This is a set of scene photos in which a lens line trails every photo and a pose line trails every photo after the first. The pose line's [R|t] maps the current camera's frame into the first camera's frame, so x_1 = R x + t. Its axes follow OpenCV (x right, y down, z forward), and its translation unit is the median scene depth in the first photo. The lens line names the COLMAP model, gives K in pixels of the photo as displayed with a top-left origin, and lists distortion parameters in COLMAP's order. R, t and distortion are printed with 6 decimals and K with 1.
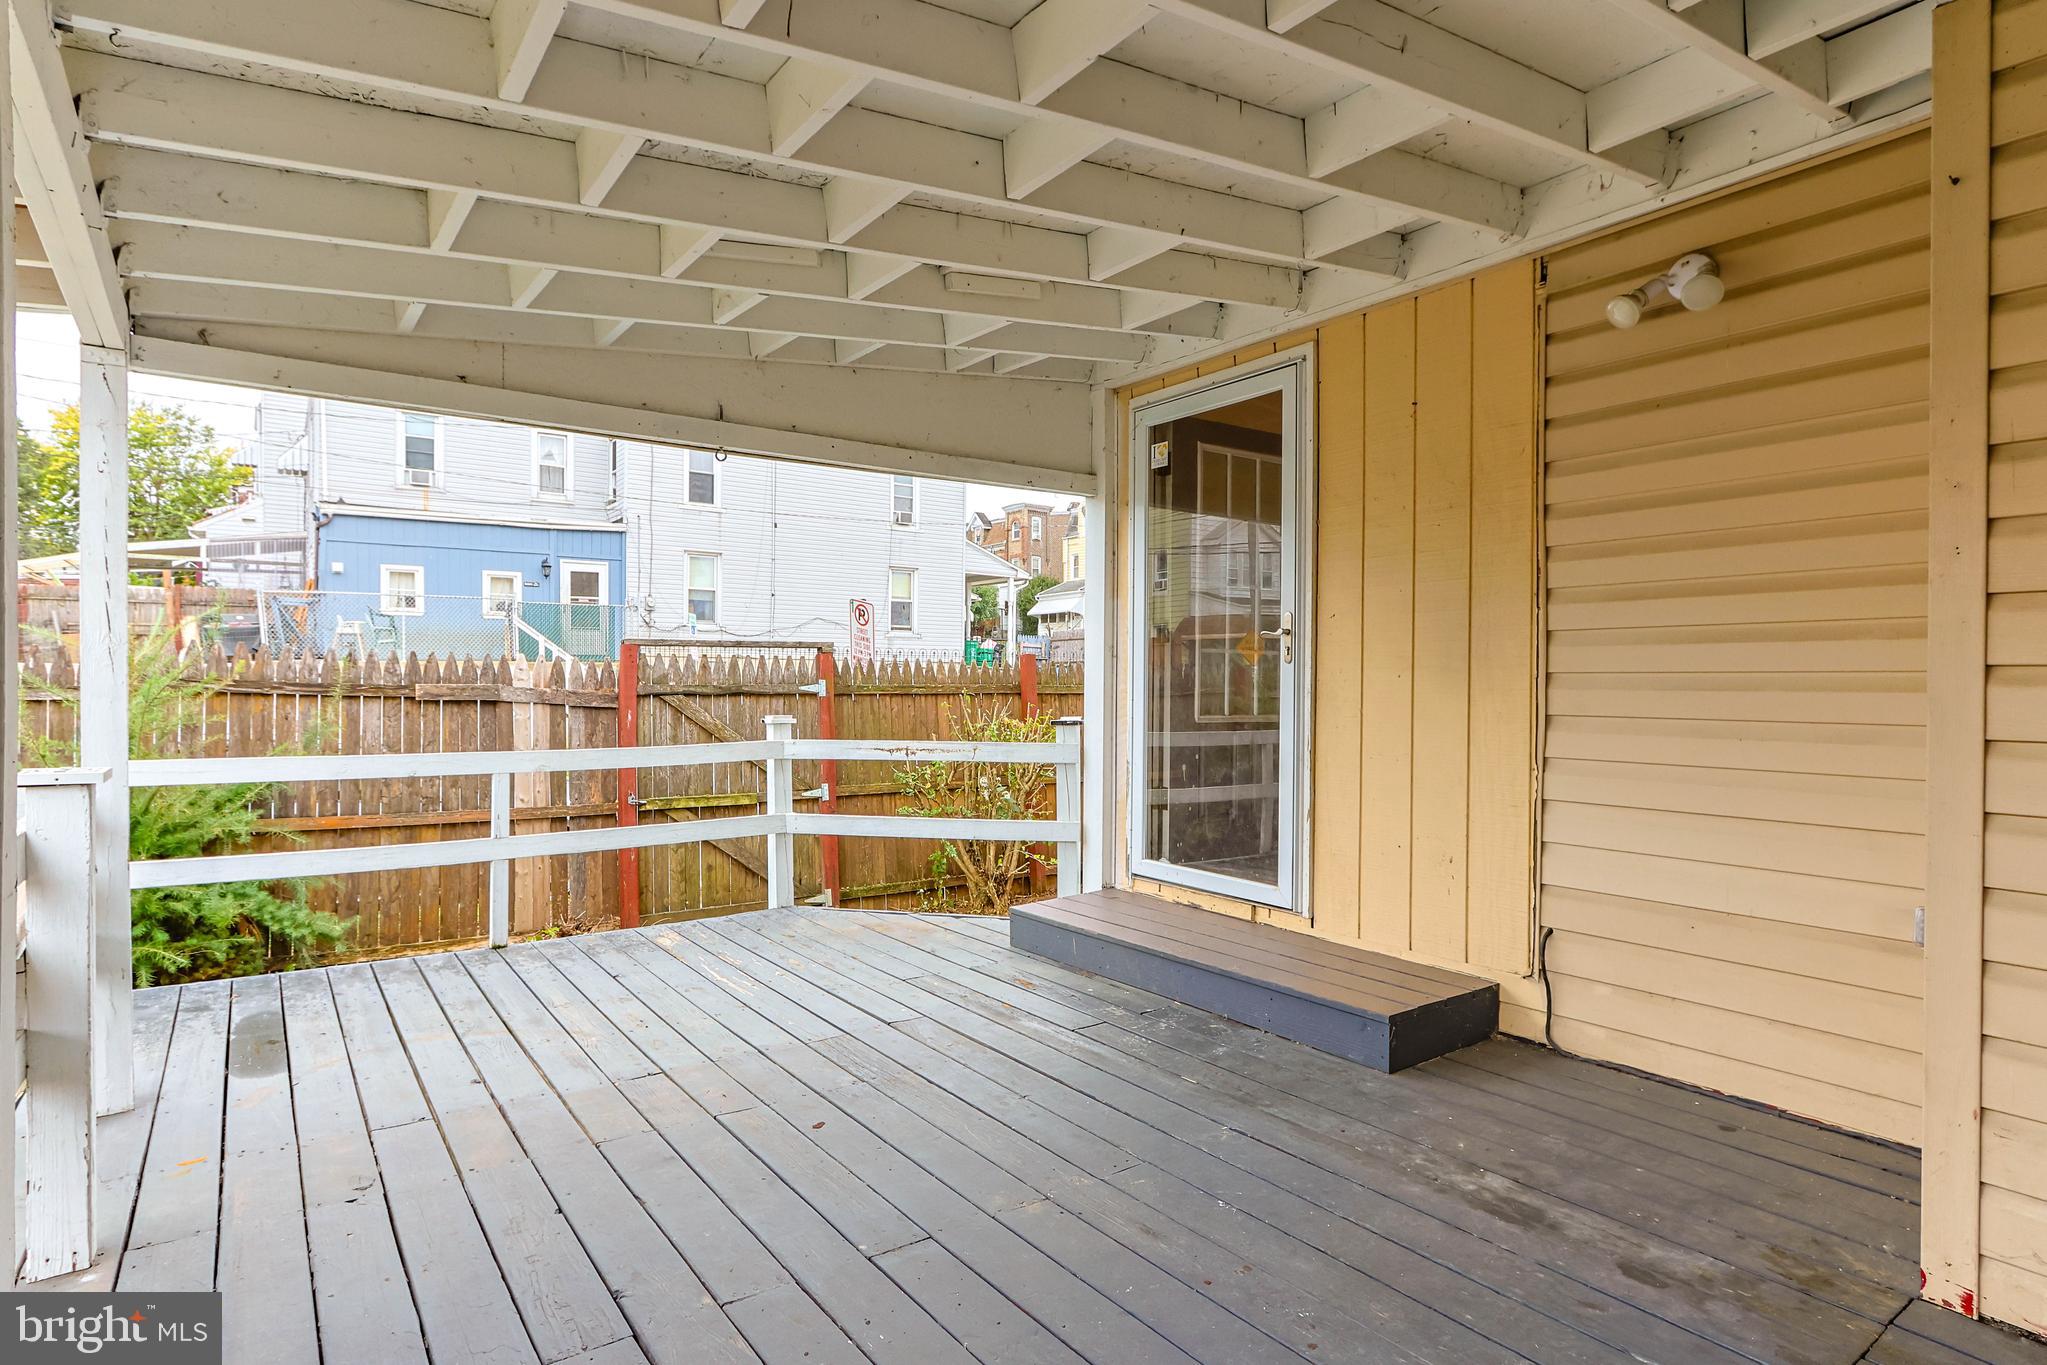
lens RADIAL K [[1058.8, 0, 1023.5], [0, 1058.8, 682.5], [0, 0, 1]] dist [-0.002602, -0.000184]
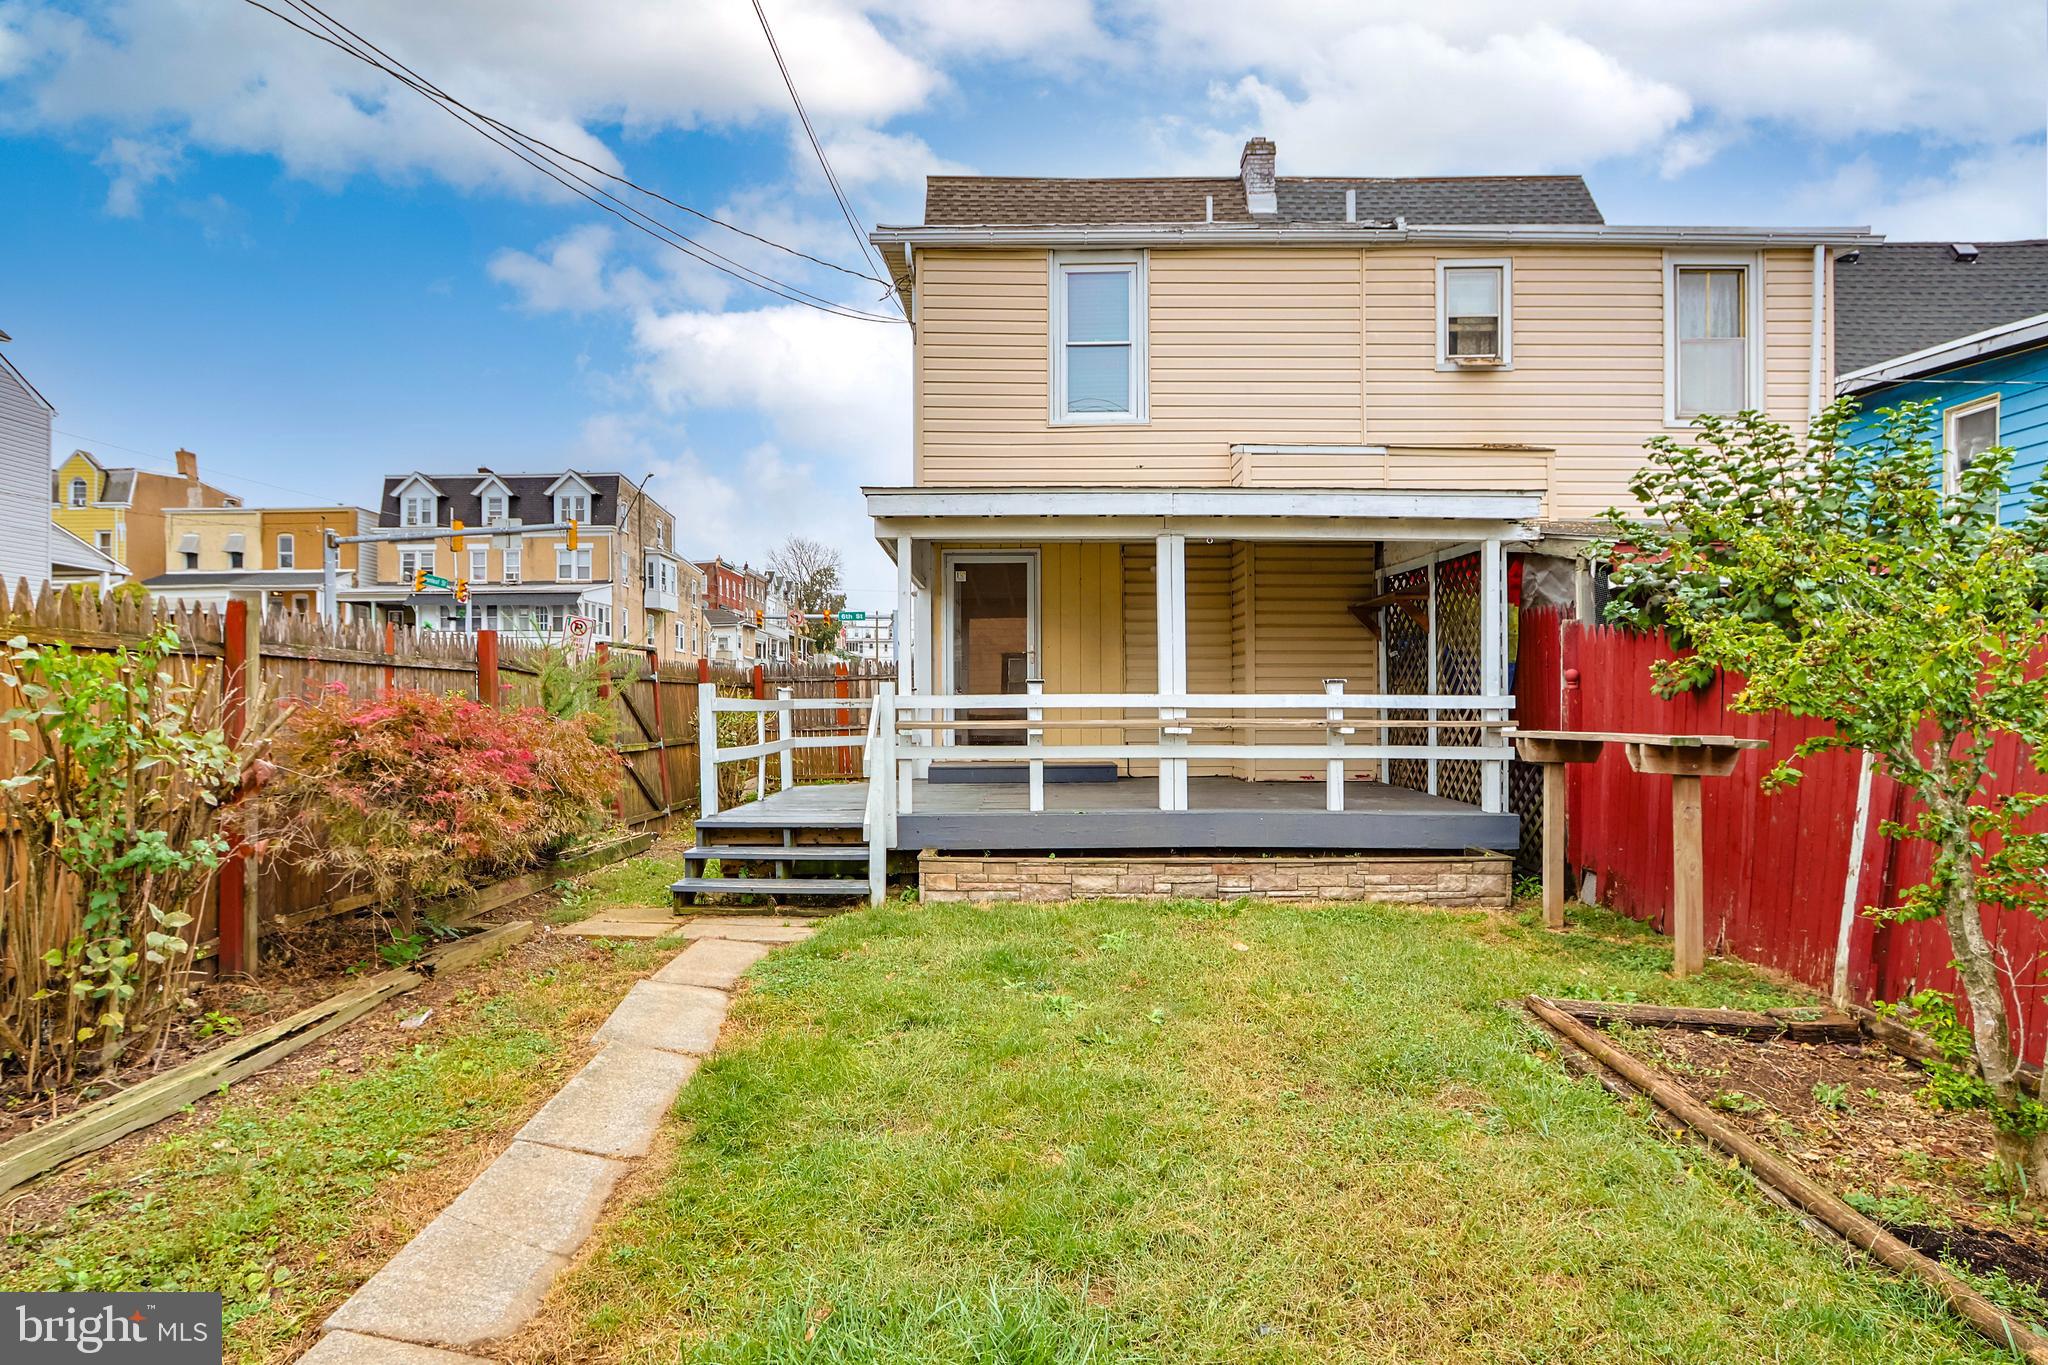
lens RADIAL K [[955.5, 0, 1024.0], [0, 955.5, 682.5], [0, 0, 1]] dist [-0.015083, 0.000939]
pose [[0.589932, 0.008479, 0.807408, -2.177612], [0.006595, 0.999861, -0.015318, 0.084534], [-0.807426, 0.014362, 0.589794, -0.542313]]
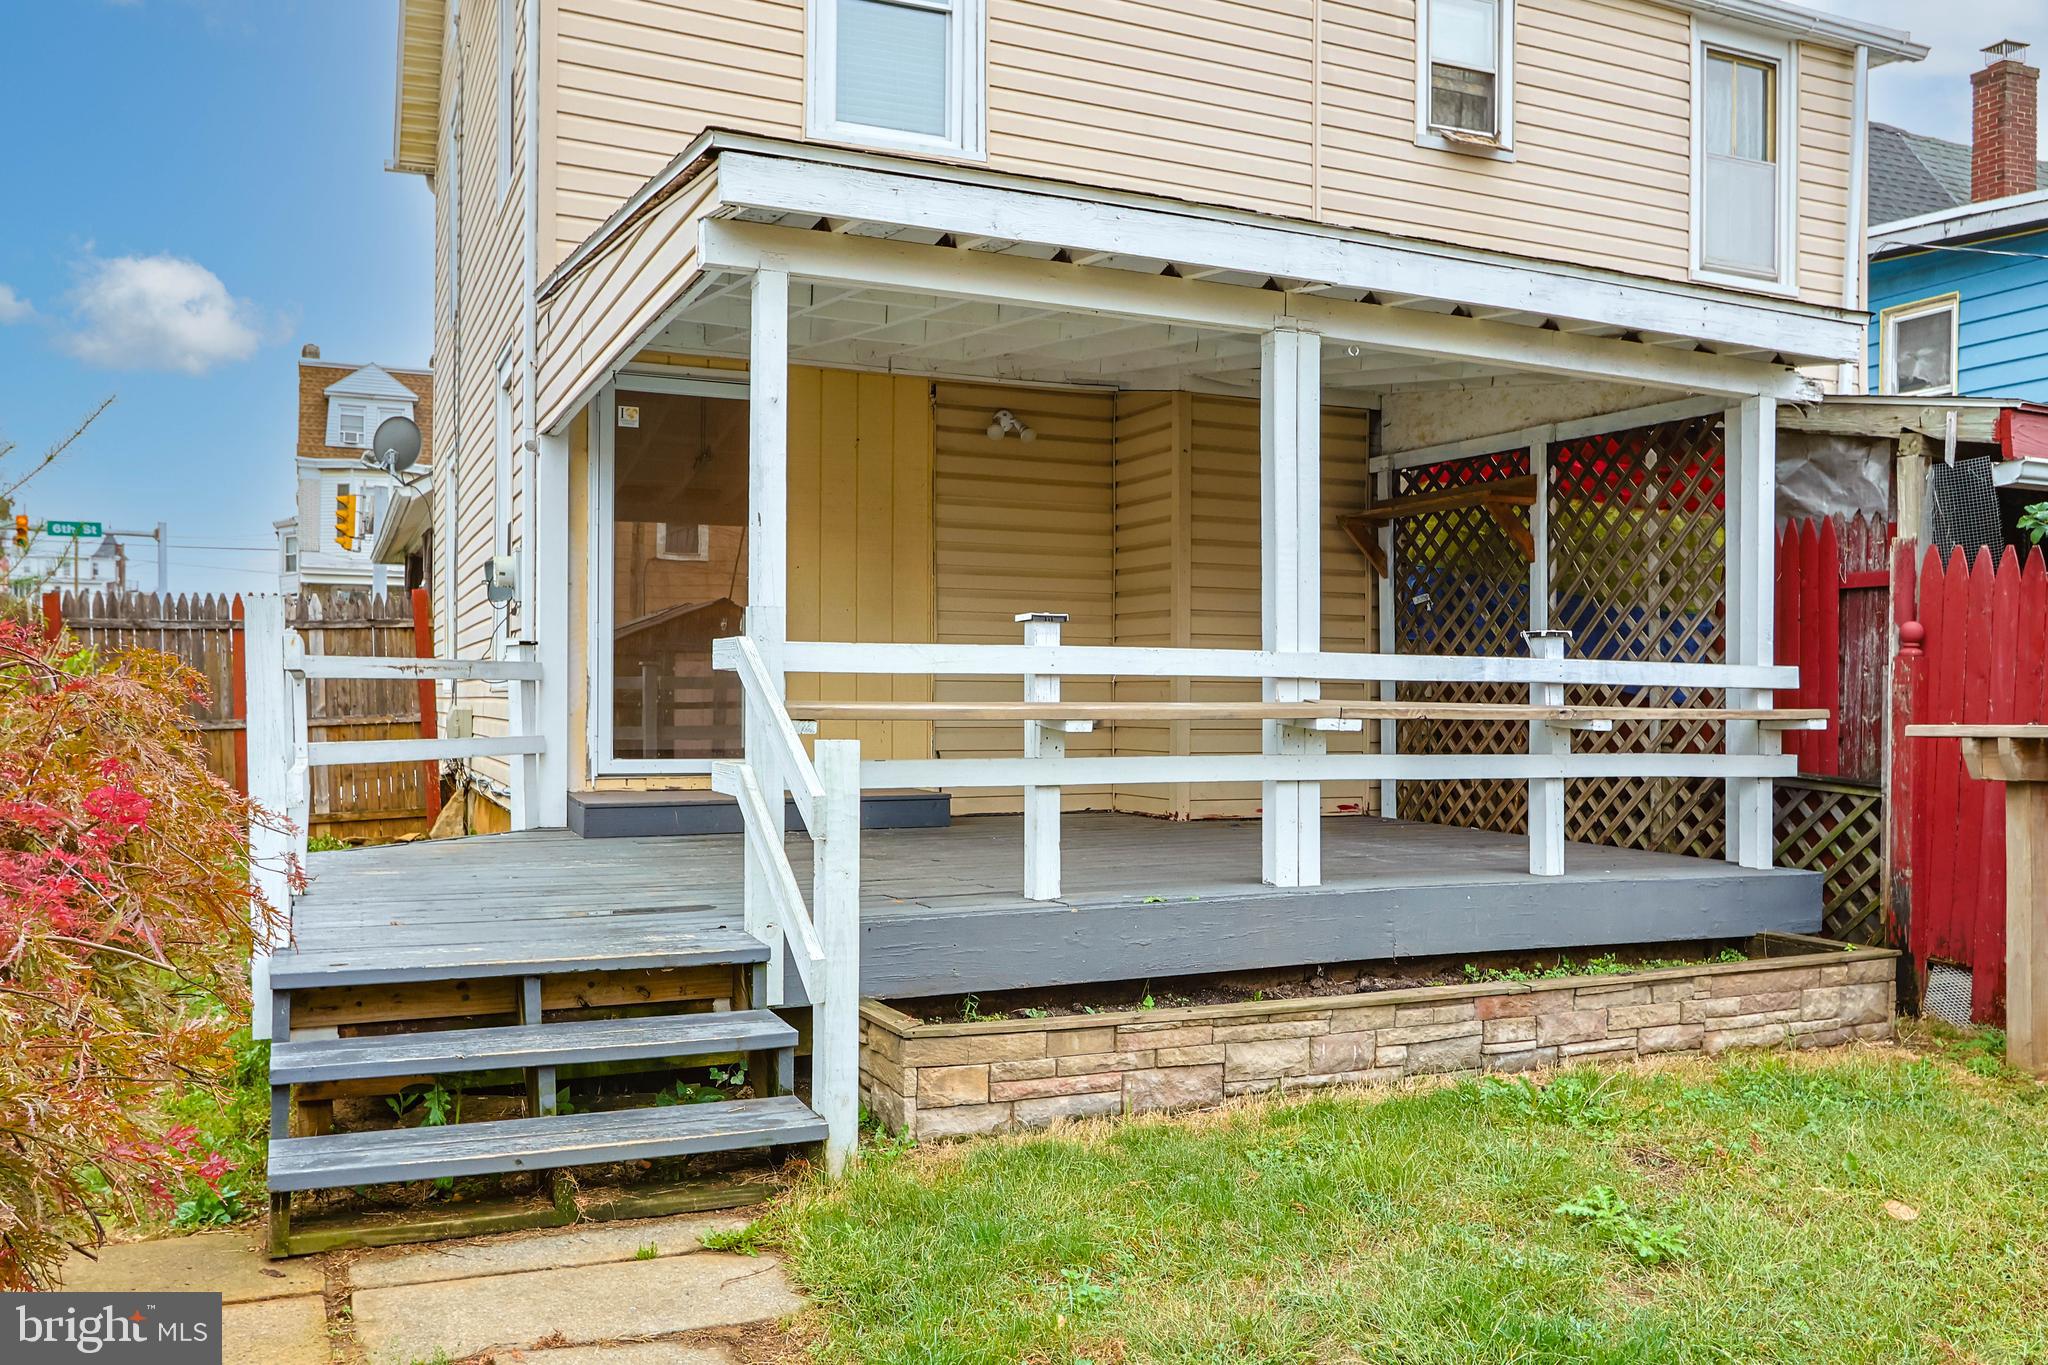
lens RADIAL K [[1491.3, 0, 1022.0], [0, 1491.3, 663.6], [0, 0, 1]] dist [-0.002449, 0.001817]
pose [[0.243201, 0.013329, 0.969884, -1.961355], [-0.006656, 0.999905, -0.012073, 0.111745], [-0.969953, -0.003519, 0.243267, 0.236923]]
